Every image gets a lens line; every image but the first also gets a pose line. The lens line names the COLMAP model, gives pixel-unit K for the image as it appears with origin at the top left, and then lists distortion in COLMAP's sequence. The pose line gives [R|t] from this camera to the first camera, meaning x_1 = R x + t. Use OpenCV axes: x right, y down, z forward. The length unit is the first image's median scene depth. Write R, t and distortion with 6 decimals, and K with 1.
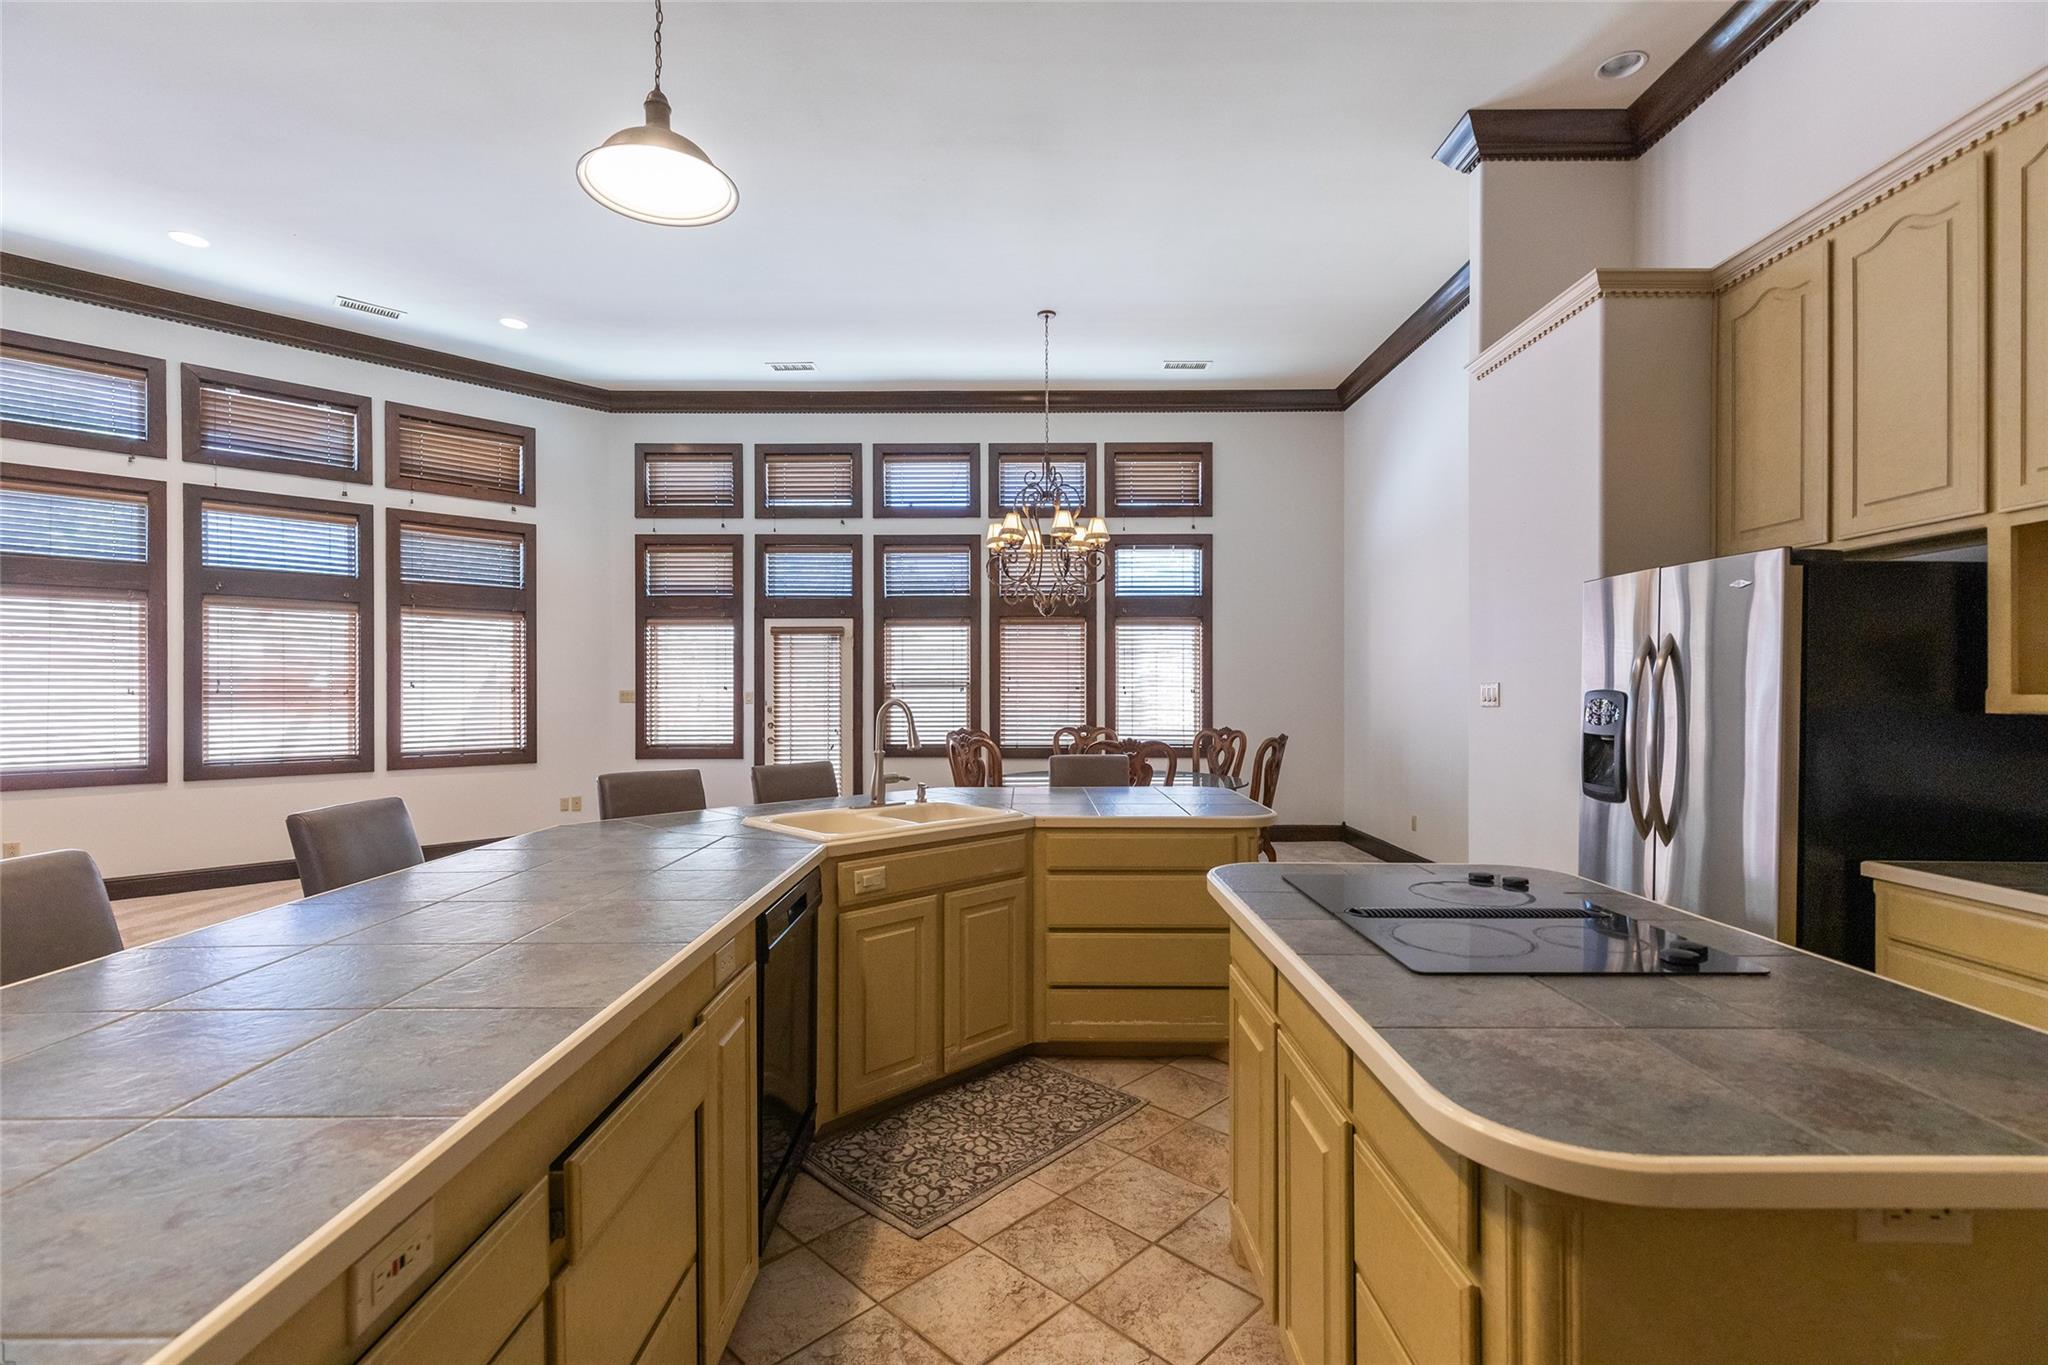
lens RADIAL K [[918.9, 0, 1023.6], [0, 918.9, 694.7], [0, 0, 1]] dist [0.006481, -0.001312]
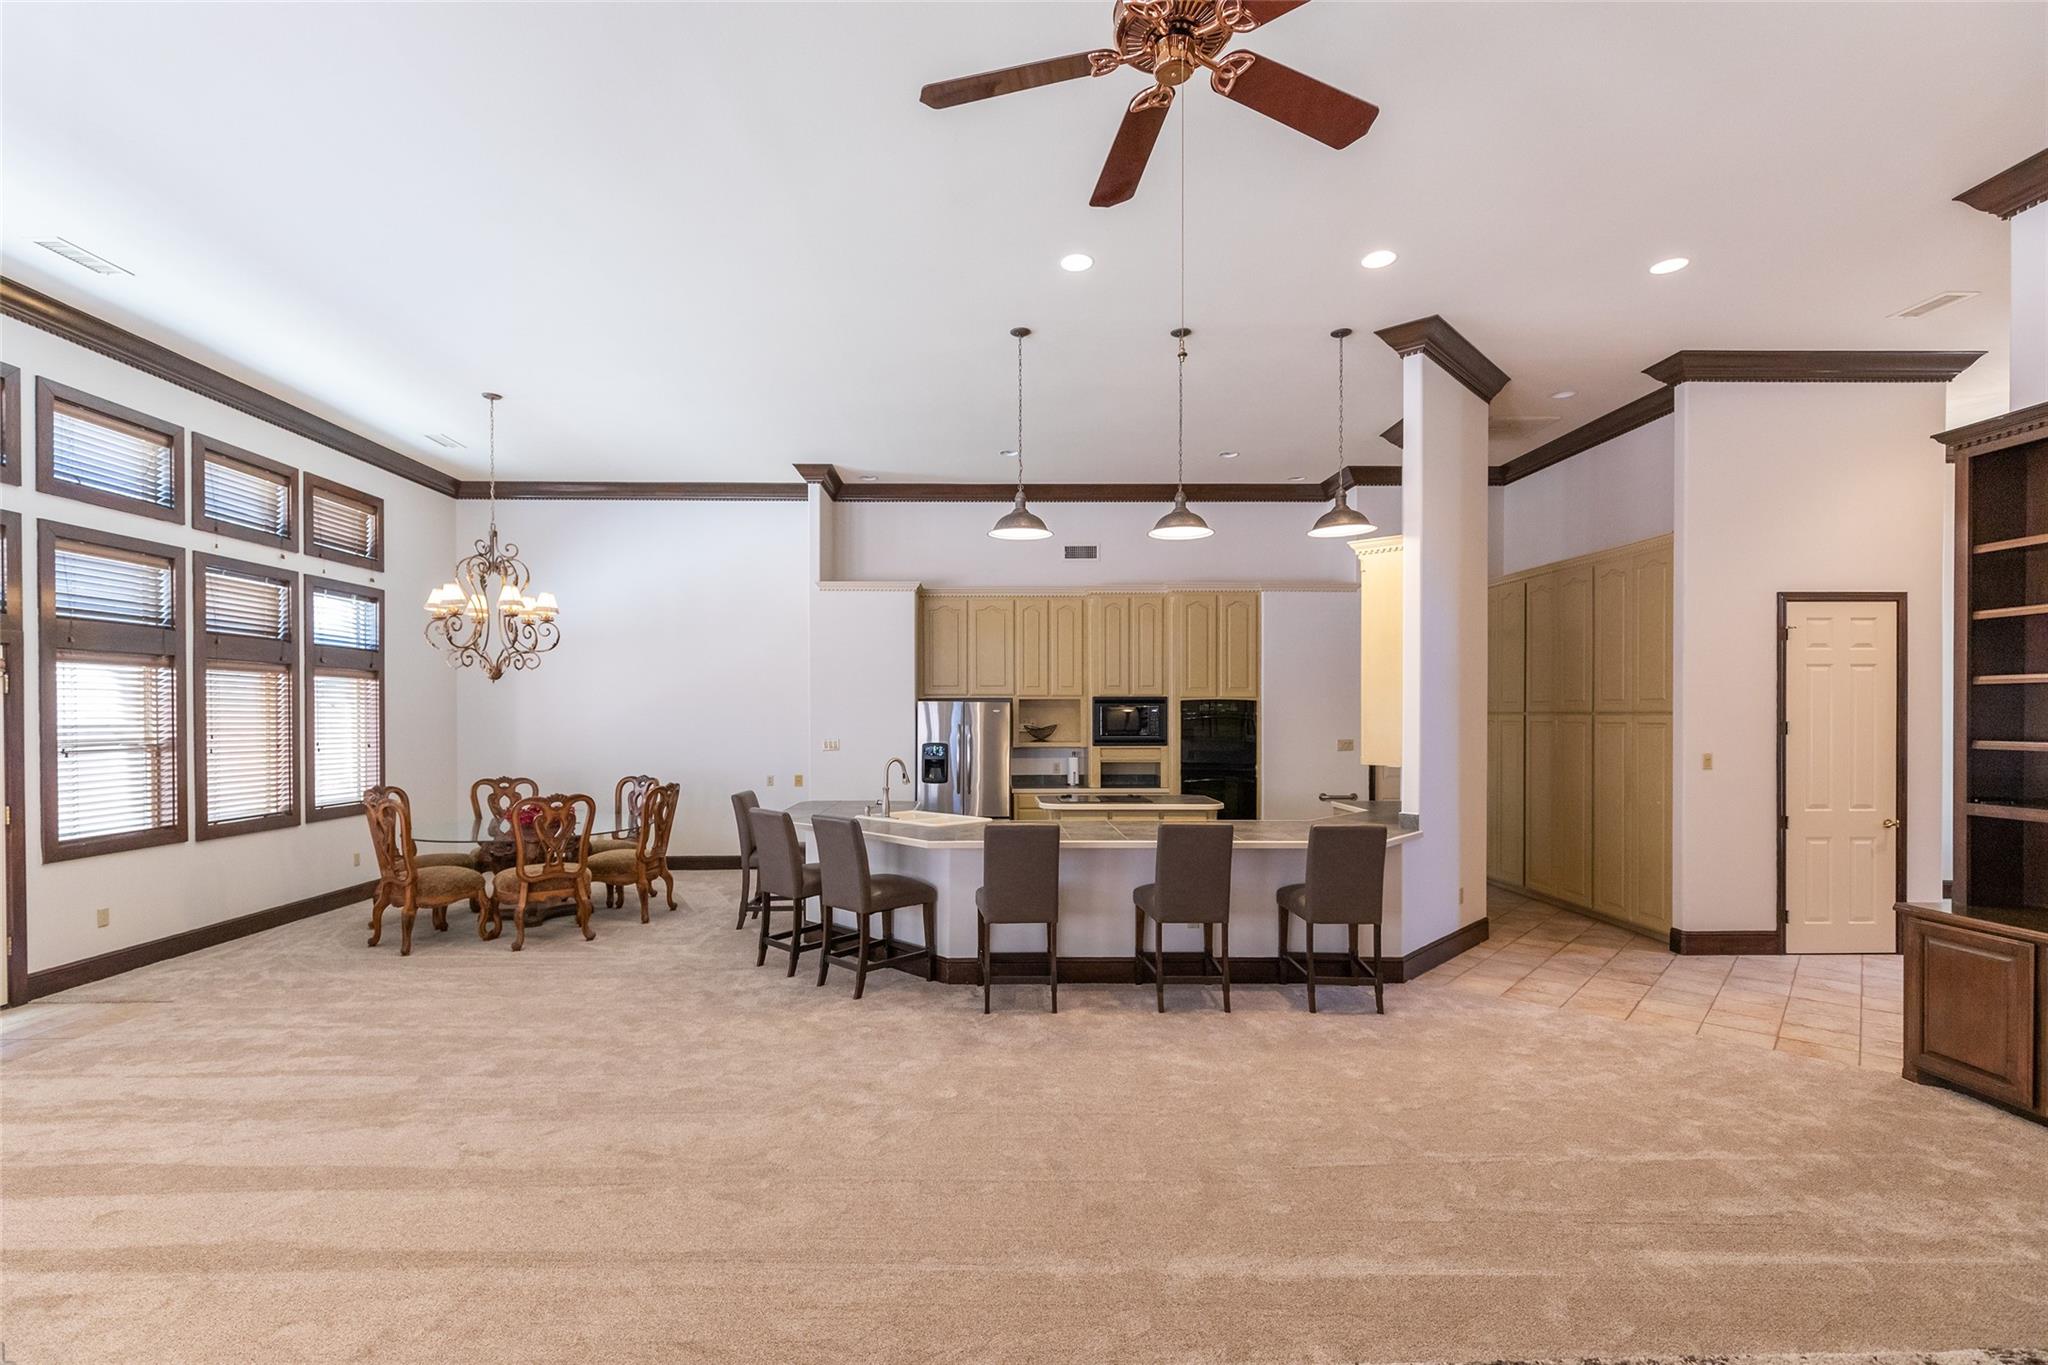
lens RADIAL K [[918.9, 0, 1008.2], [0, 918.9, 725.7], [0, 0, 1]] dist [0.006481, -0.001312]
pose [[-0.008881, -0.005398, 0.999946, -0.813061], [0.007130, 0.999960, 0.005462, -0.027608], [-0.999935, 0.007178, -0.008842, 0.332182]]
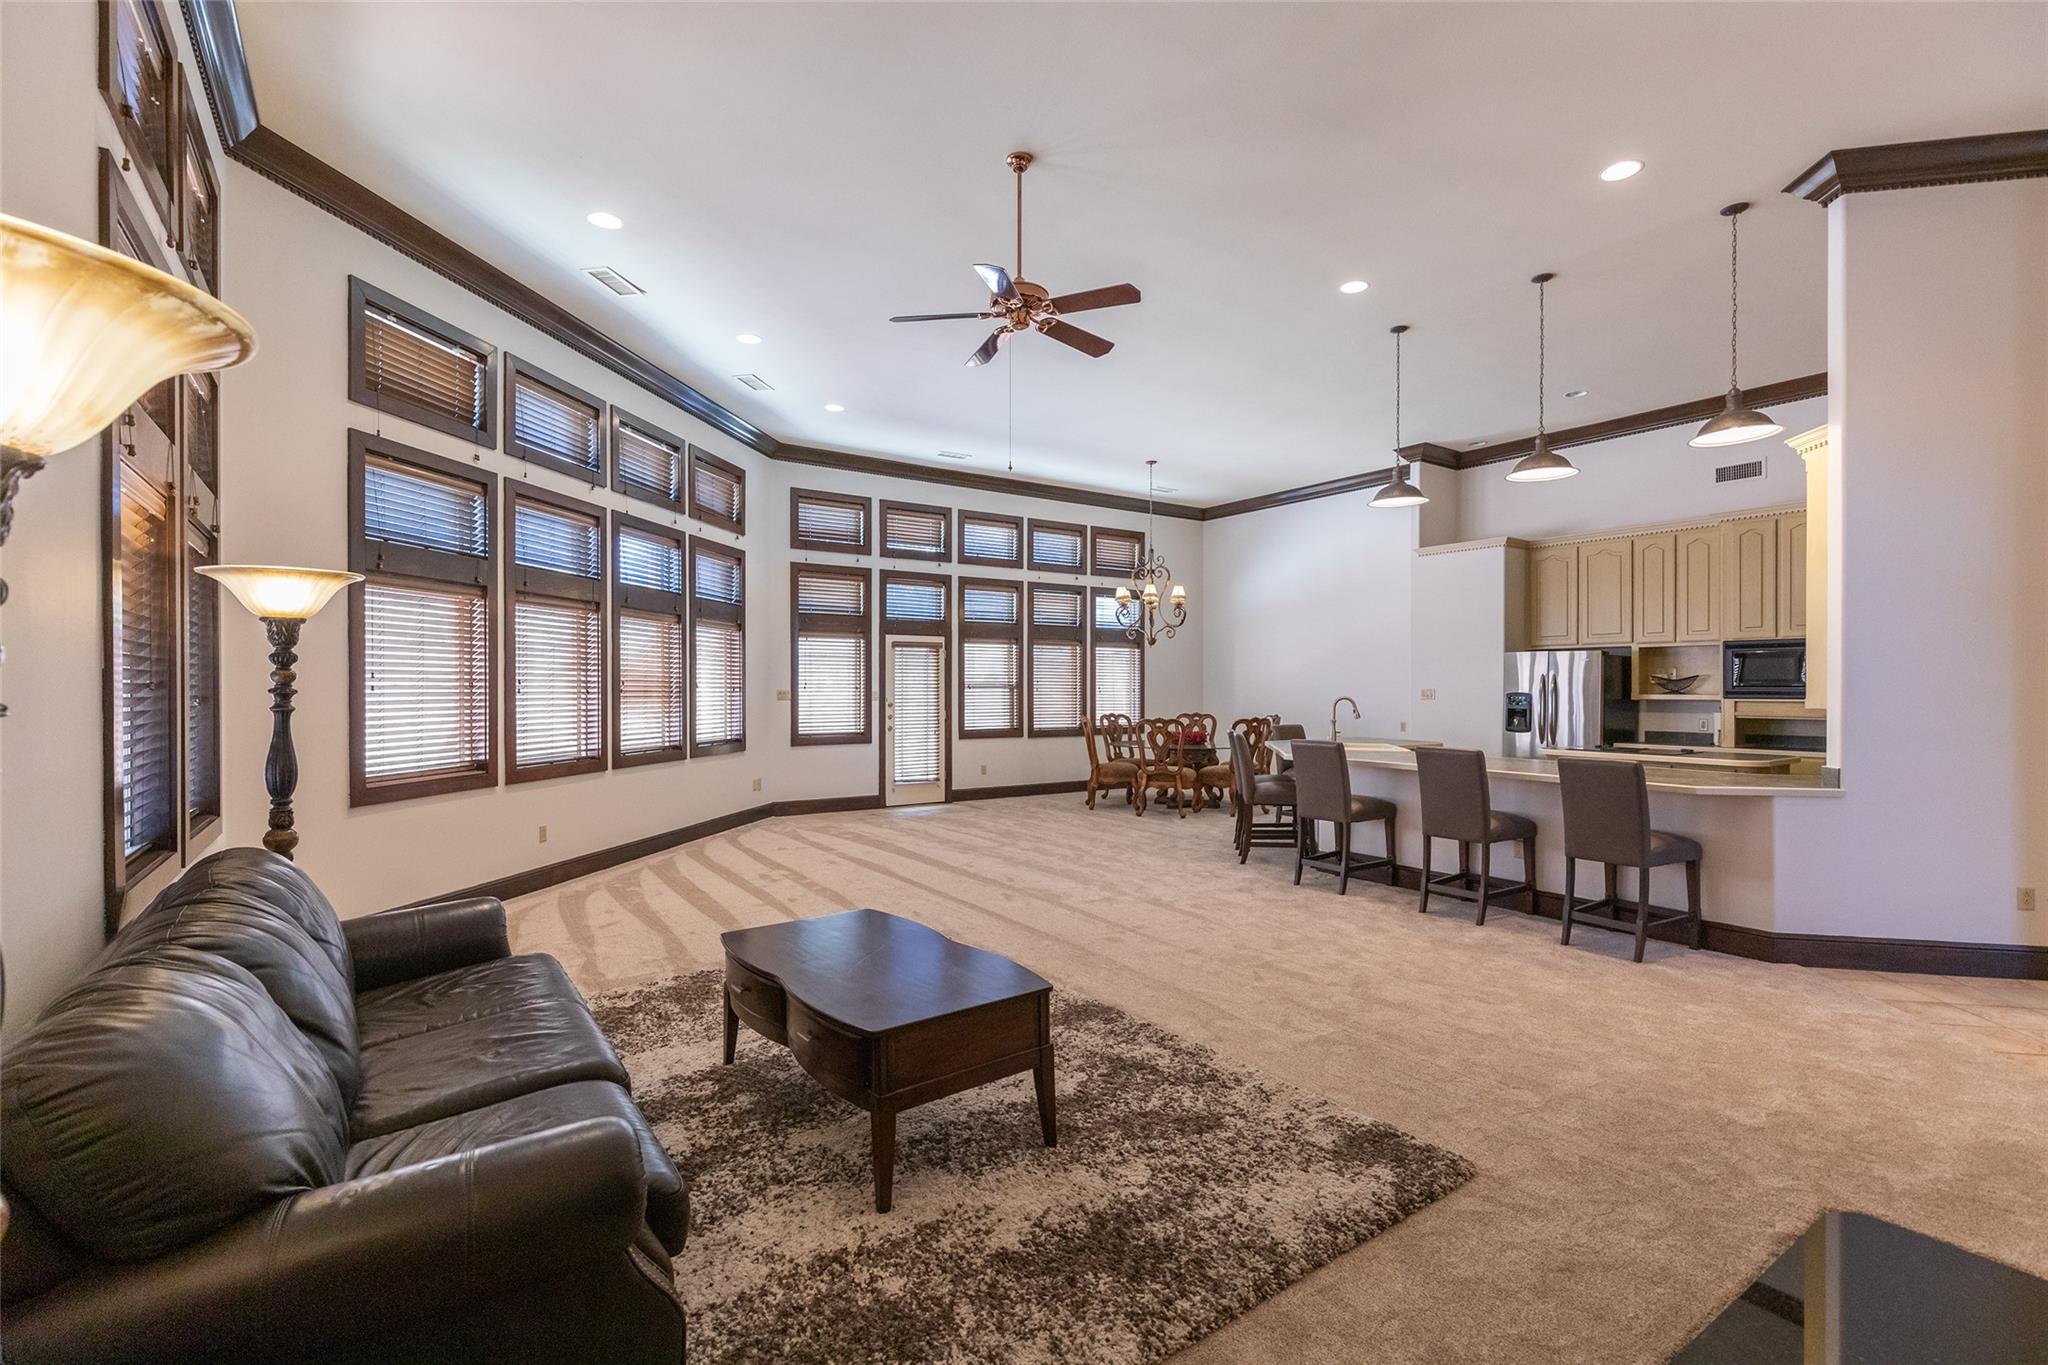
lens RADIAL K [[918.9, 0, 1026.6], [0, 918.9, 685.9], [0, 0, 1]] dist [0.006481, -0.001312]
pose [[0.827794, 0.005270, 0.561007, -0.840056], [-0.001043, 0.999969, -0.007854, -0.000735], [-0.561031, 0.005916, 0.827774, -0.178804]]
